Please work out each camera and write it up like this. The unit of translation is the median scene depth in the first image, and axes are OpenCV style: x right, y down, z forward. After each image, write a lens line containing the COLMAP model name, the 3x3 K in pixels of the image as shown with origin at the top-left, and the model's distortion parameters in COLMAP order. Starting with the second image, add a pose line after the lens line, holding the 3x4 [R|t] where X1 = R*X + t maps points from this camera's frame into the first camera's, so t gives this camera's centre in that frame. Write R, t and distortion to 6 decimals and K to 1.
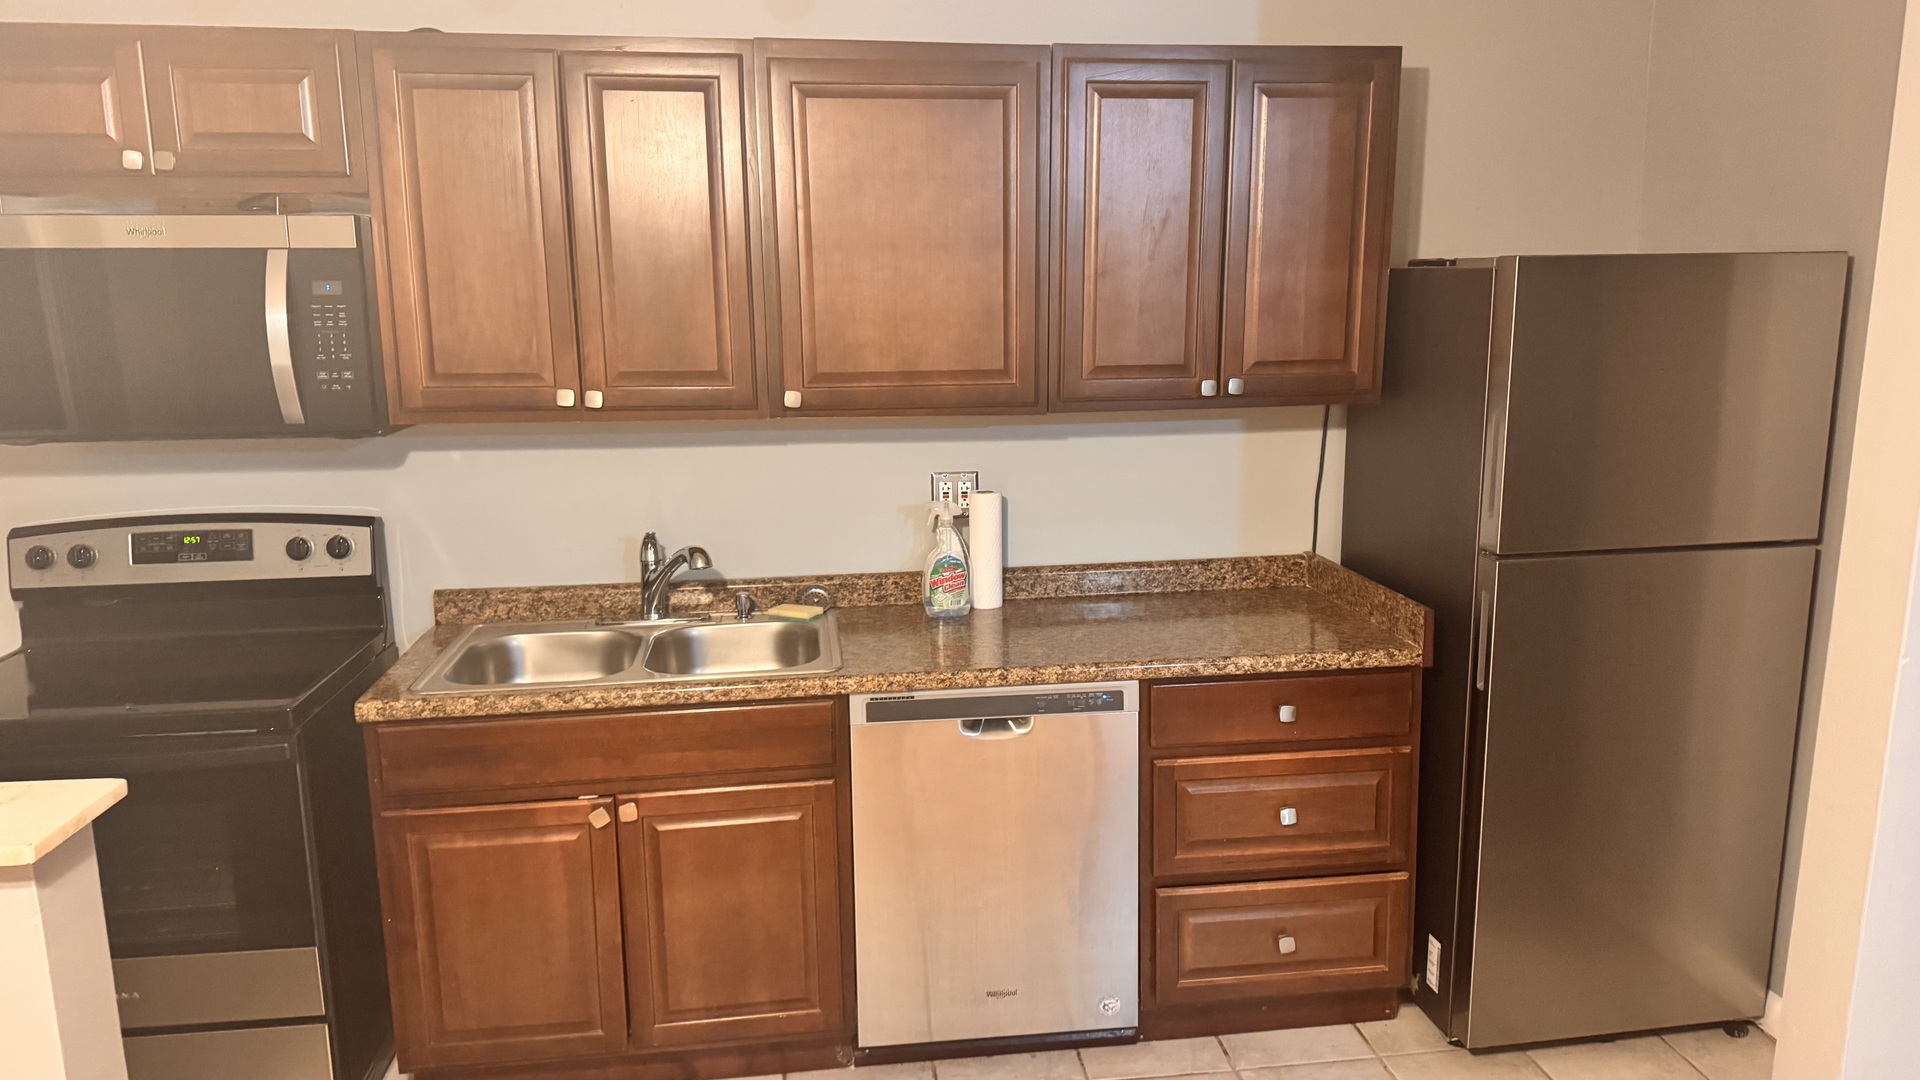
lens RADIAL K [[1338.7, 0, 989.7], [0, 1338.7, 533.5], [0, 0, 1]] dist [0.065964, -0.092840]
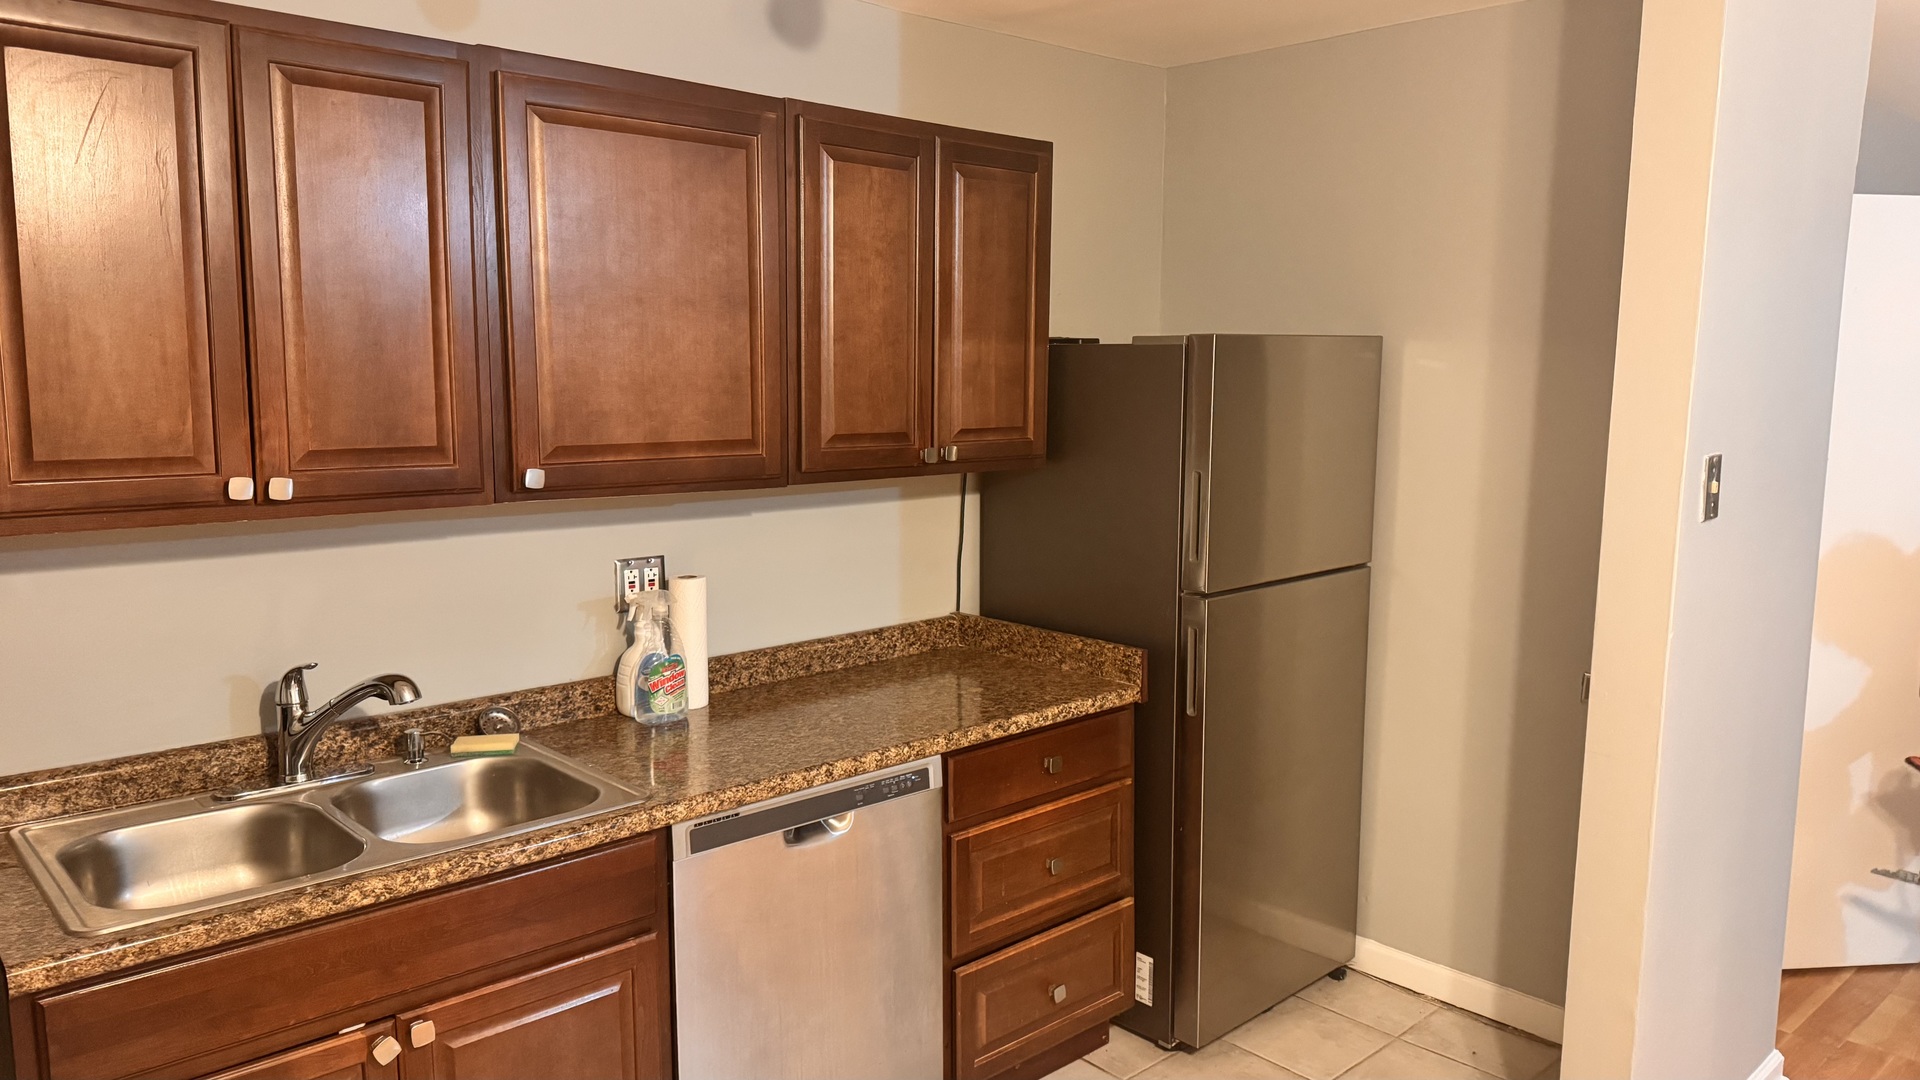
lens RADIAL K [[1338.7, 0, 996.8], [0, 1338.7, 523.1], [0, 0, 1]] dist [0.065964, -0.092840]
pose [[0.815507, -0.053790, 0.576242, -0.388561], [0.091097, 0.995190, -0.036025, -0.017645], [-0.571533, 0.081872, 0.816485, 0.163656]]
